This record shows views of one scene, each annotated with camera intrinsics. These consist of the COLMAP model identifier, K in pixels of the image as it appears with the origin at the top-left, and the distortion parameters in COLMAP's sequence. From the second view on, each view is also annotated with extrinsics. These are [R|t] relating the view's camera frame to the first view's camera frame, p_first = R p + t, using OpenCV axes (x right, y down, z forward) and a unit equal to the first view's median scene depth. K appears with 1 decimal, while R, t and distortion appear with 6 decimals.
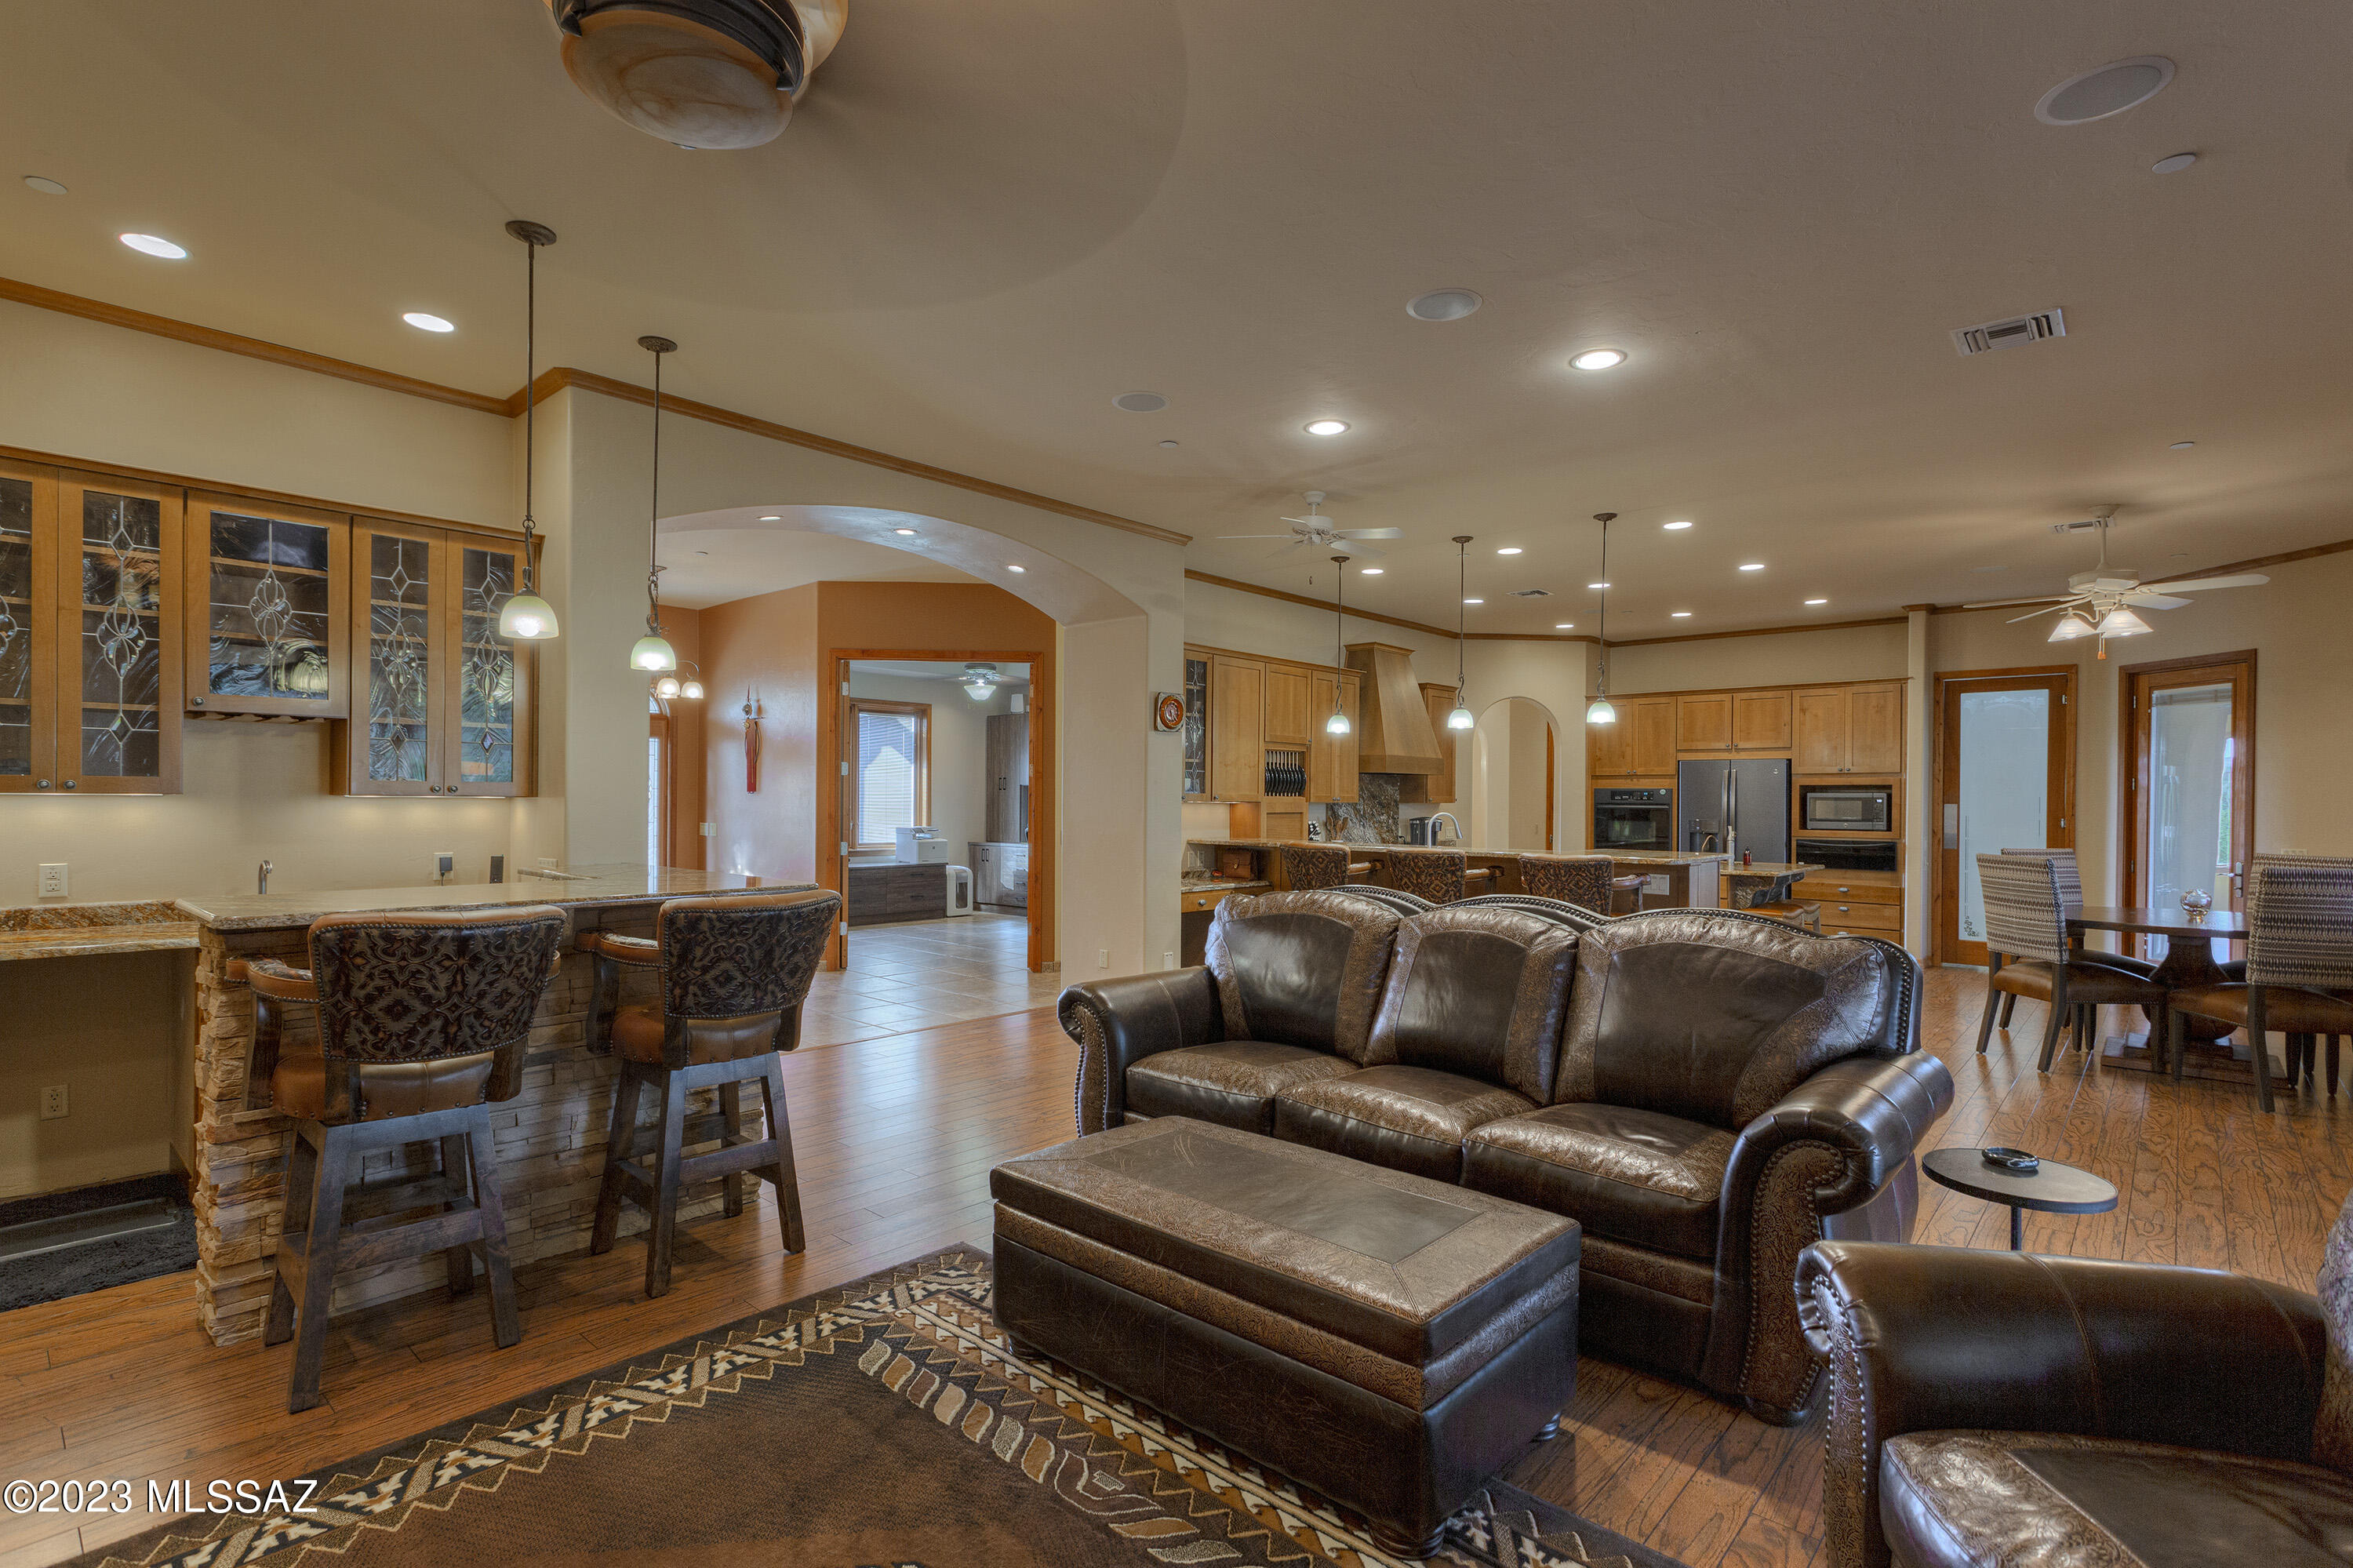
lens RADIAL K [[1129.1, 0, 1162.5], [0, 1129.1, 794.0], [0, 0, 1]] dist [0.002763, 0.000018]
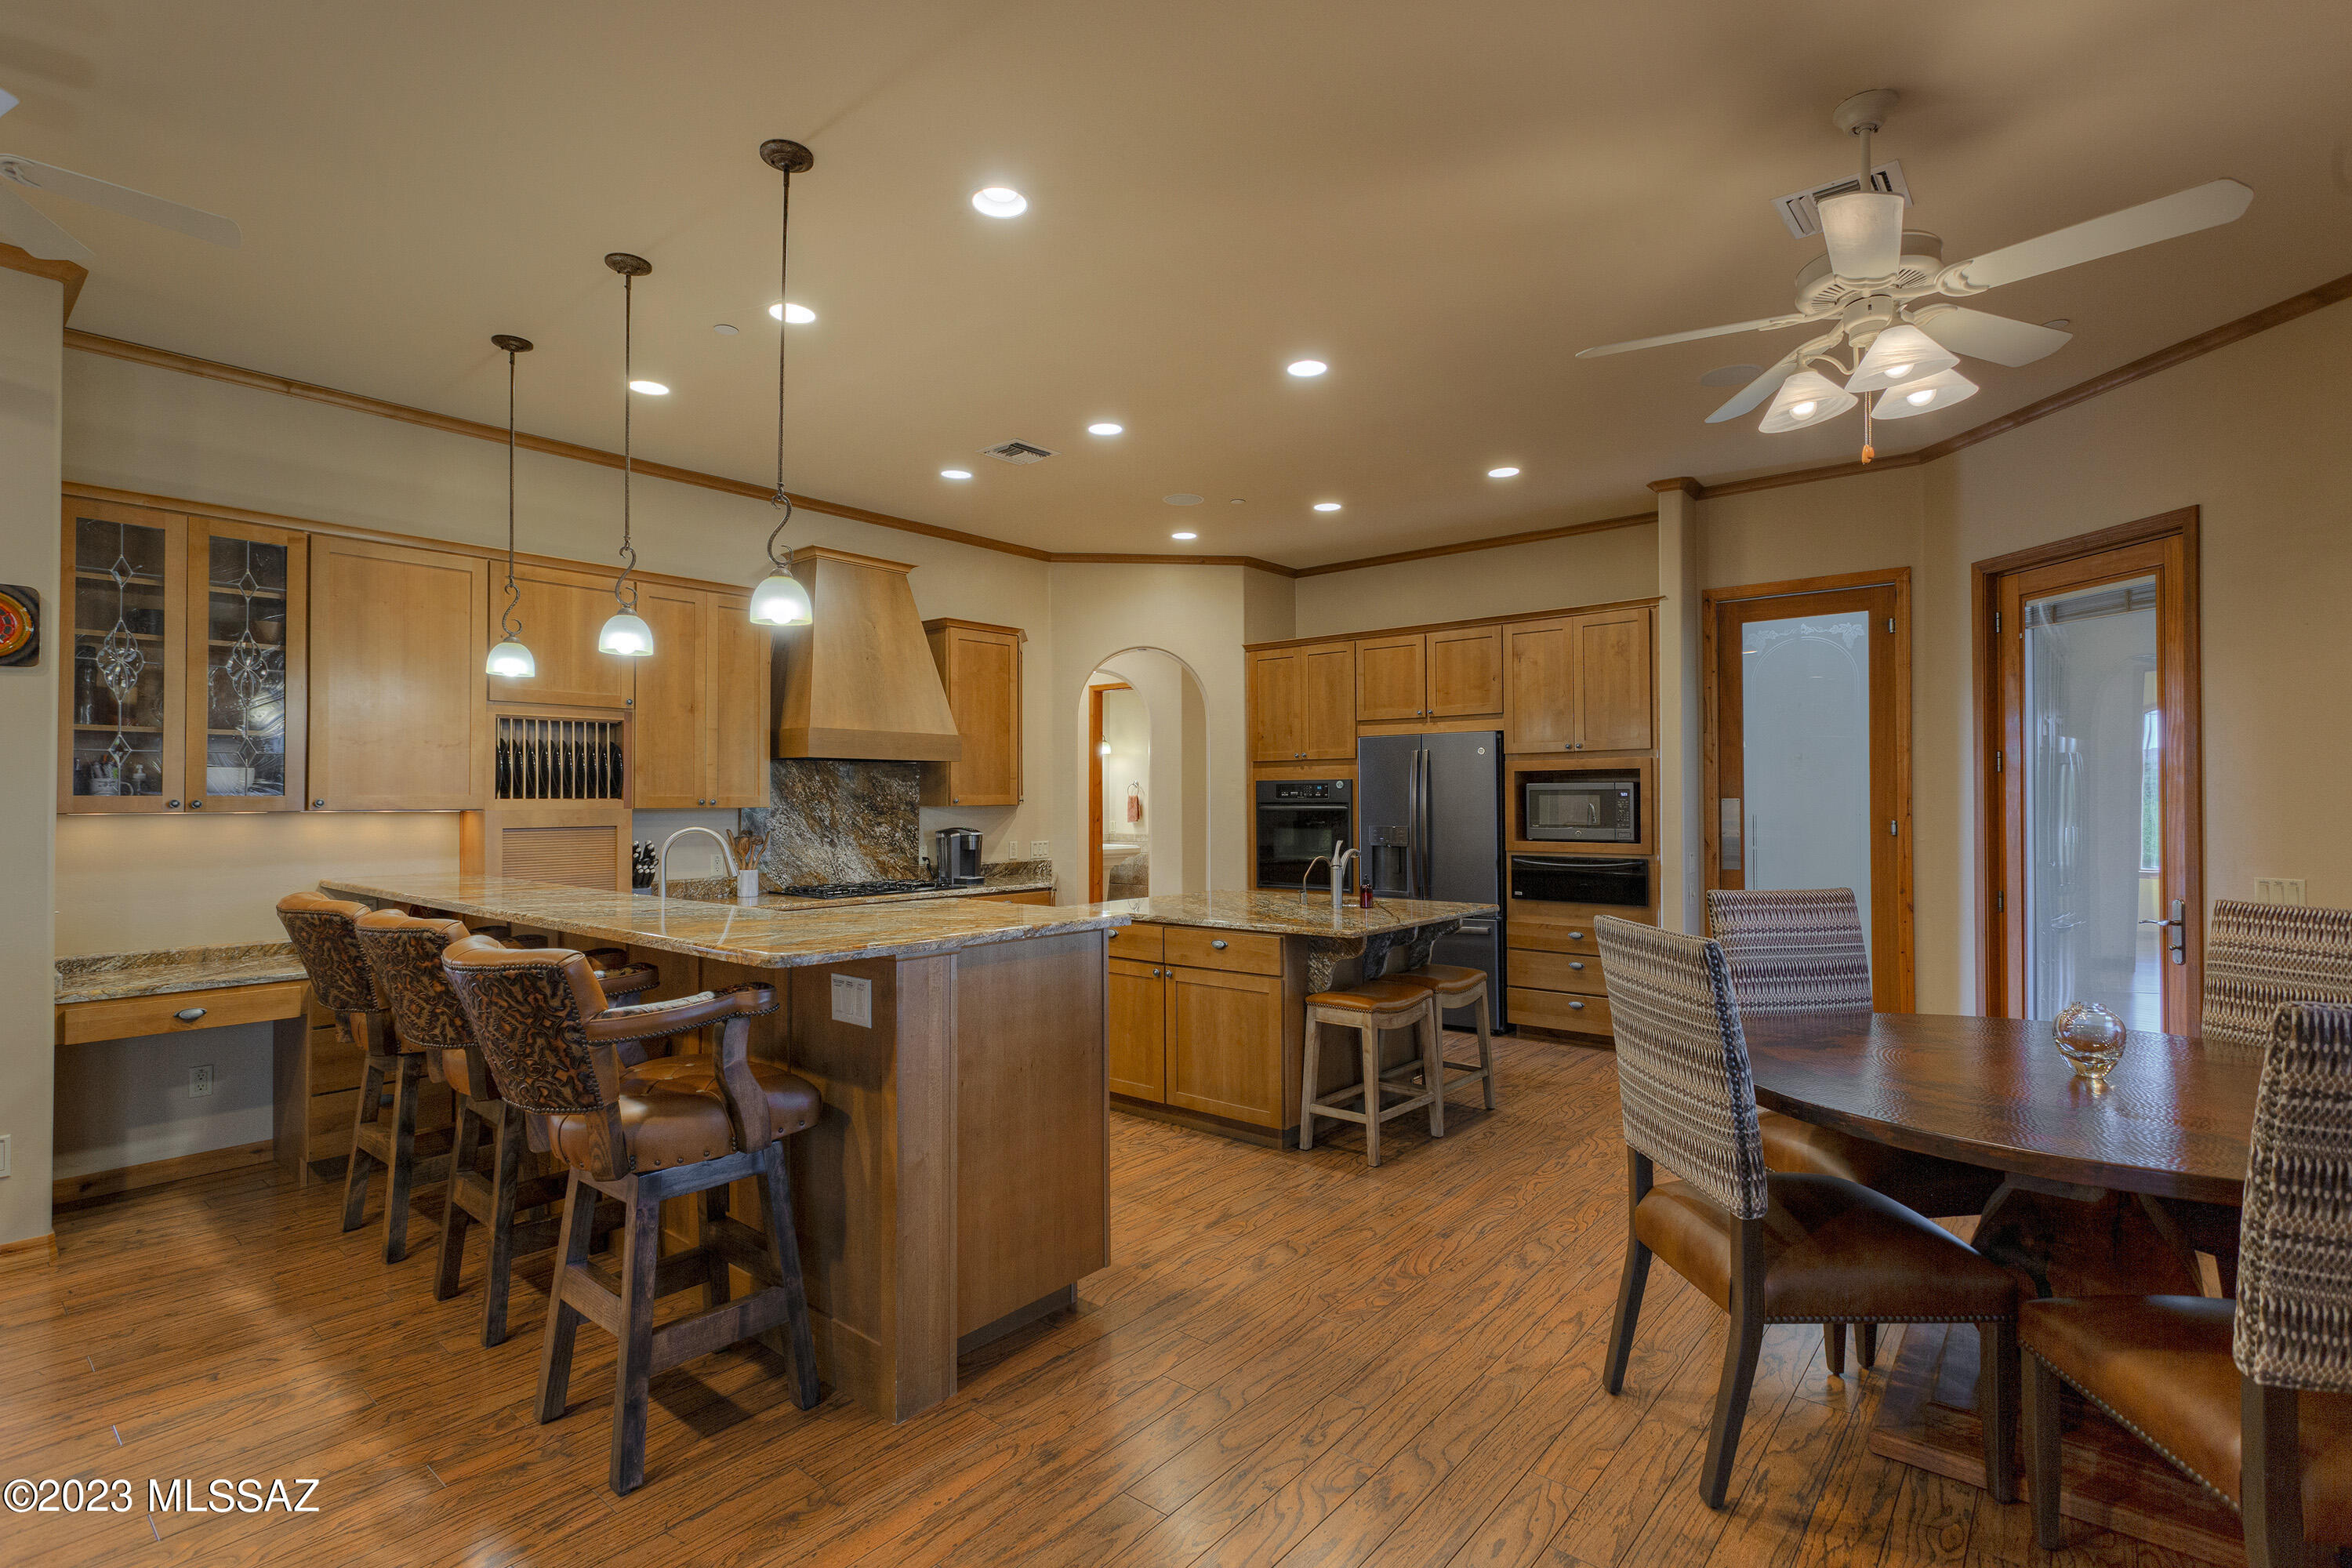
lens RADIAL K [[1128.6, 0, 1172.3], [0, 1128.6, 778.6], [0, 0, 1]] dist [0.002763, 0.000018]
pose [[0.999003, -0.011363, 0.043168, 0.356356], [0.011961, 0.999836, -0.013630, 0.002927], [-0.043006, 0.014133, 0.998975, 0.381004]]
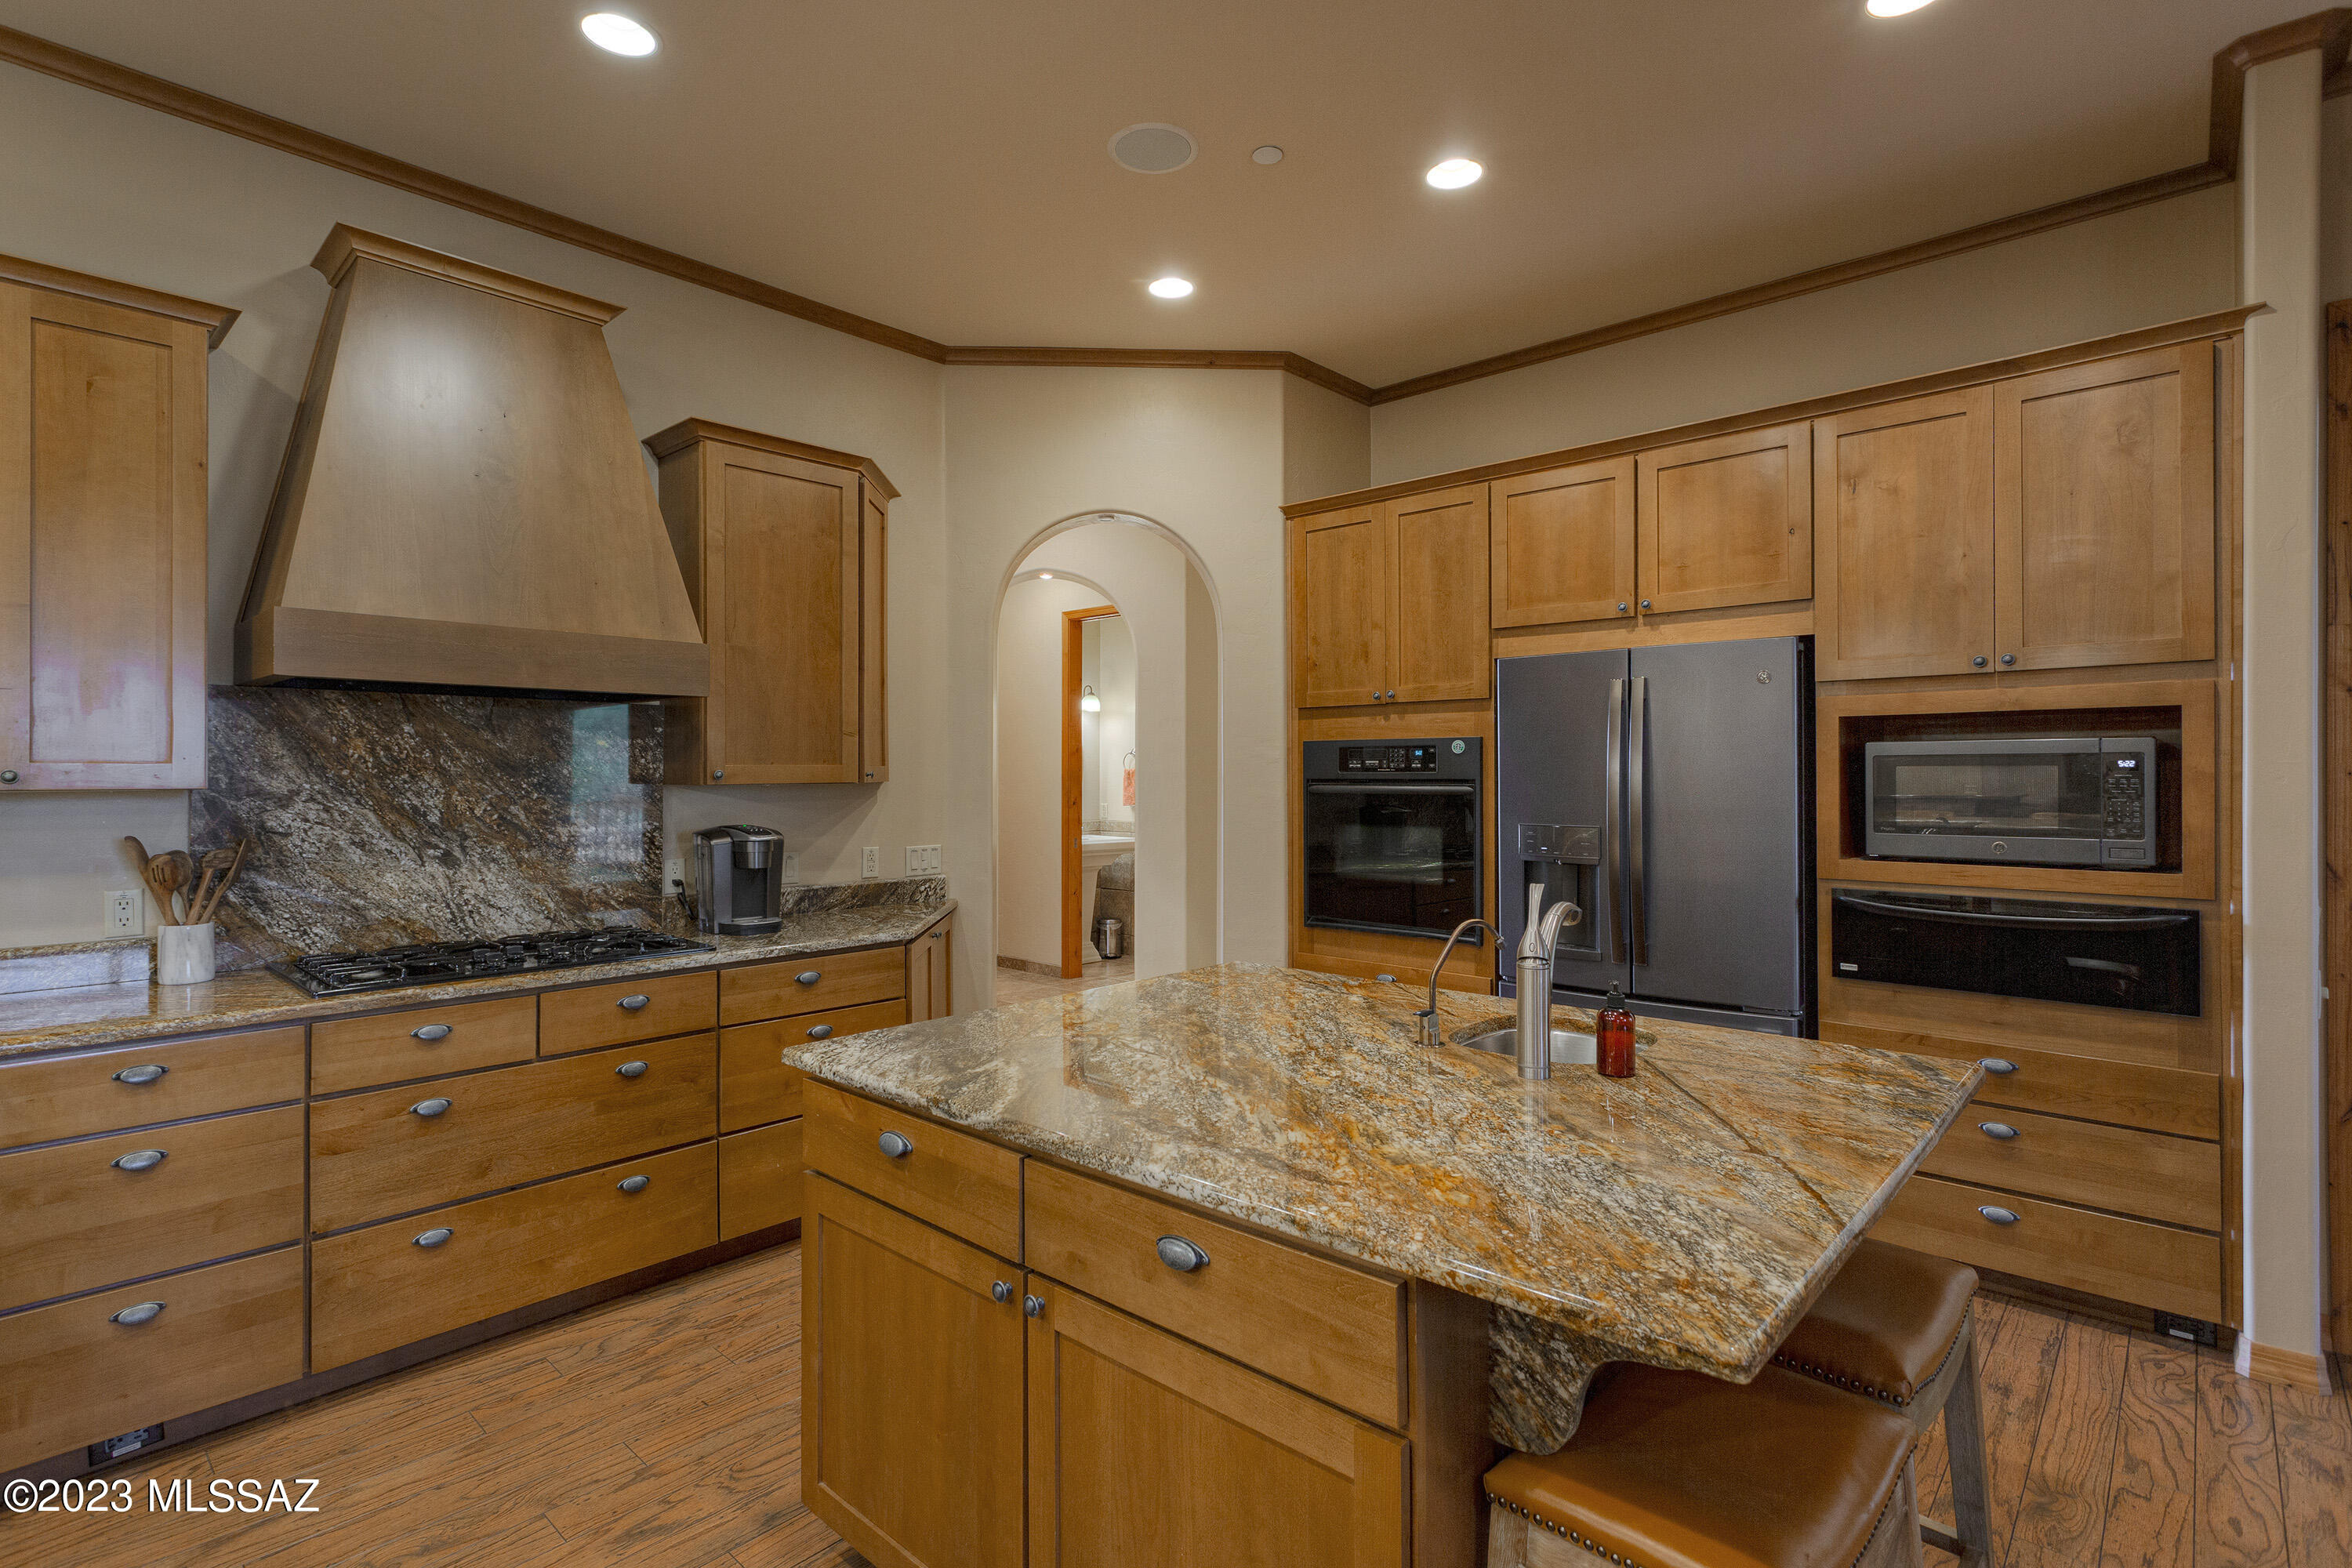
lens RADIAL K [[1128.6, 0, 1162.4], [0, 1128.6, 767.1], [0, 0, 1]] dist [0.002763, 0.000018]
pose [[0.999949, -0.009666, 0.003079, 0.391488], [0.009678, 0.999946, -0.003684, 0.005794], [-0.003044, 0.003714, 0.999988, 0.718908]]
